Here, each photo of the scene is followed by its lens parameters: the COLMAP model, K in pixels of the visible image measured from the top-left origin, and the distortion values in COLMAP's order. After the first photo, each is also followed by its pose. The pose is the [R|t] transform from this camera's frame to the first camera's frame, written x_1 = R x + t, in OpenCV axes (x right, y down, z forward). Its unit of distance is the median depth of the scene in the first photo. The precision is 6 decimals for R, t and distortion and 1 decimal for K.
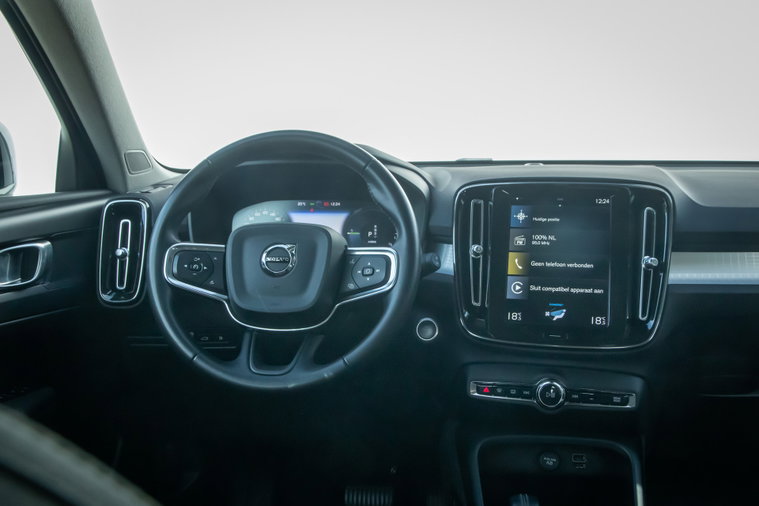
lens RADIAL K [[815.2, 0, 379.5], [0, 815.2, 253.0], [0, 0, 1]] dist [-0.008110, 0.341647]
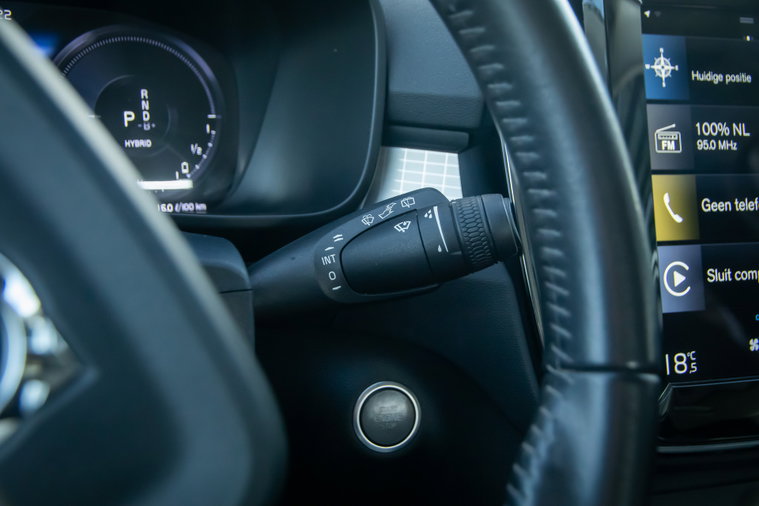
lens RADIAL K [[849.9, 0, 379.5], [0, 849.9, 253.0], [0, 0, 1]] dist [-0.004941, -0.005327]
pose [[0.837306, -0.098978, 0.537700, -0.128067], [0.011113, 0.986355, 0.164260, -0.028388], [-0.546621, -0.131561, 0.826981, 0.769084]]
